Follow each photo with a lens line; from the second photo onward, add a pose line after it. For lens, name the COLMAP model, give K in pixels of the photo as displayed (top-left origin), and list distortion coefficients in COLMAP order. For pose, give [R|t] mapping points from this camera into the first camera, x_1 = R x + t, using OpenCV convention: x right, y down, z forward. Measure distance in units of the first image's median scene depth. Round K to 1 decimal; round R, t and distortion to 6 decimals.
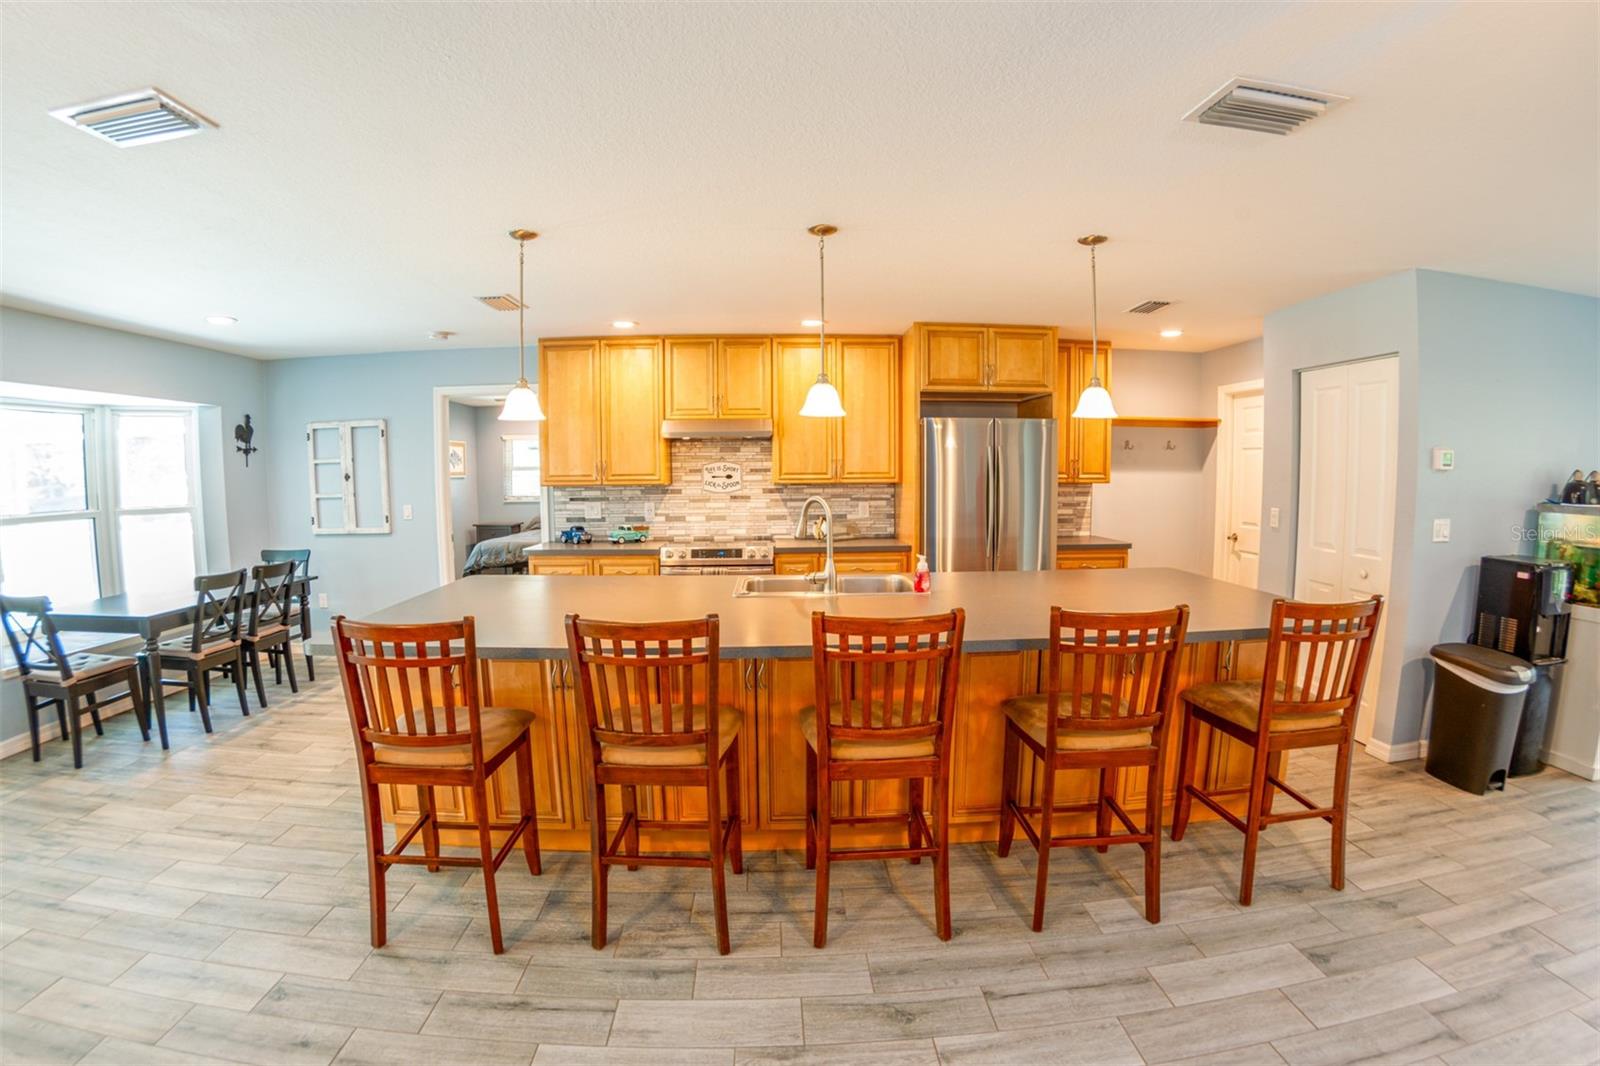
lens RADIAL K [[708.6, 0, 800.0], [0, 708.6, 533.0], [0, 0, 1]] dist [-0.161522, 0.027005]
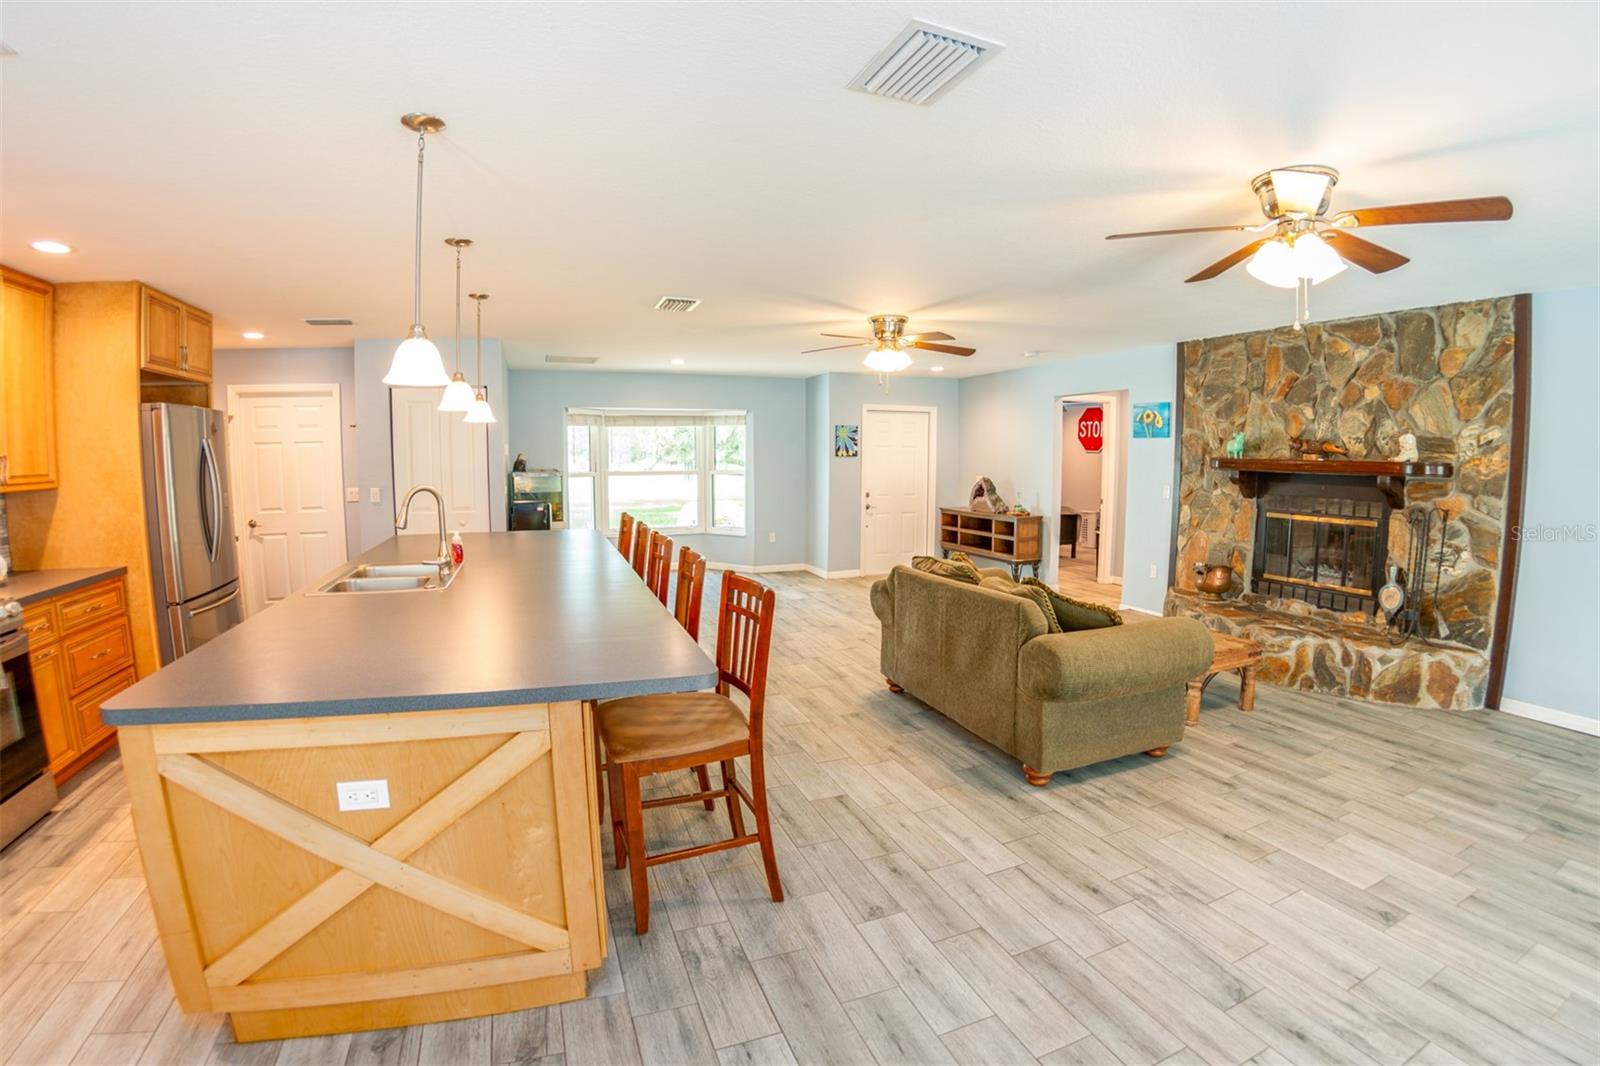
lens RADIAL K [[708.6, 0, 800.0], [0, 708.6, 533.0], [0, 0, 1]] dist [-0.161522, 0.027005]
pose [[-0.303375, -0.093095, 0.948313, -0.651185], [0.088413, 0.988173, 0.125292, -0.033152], [-0.948761, 0.121853, -0.291556, 0.476358]]
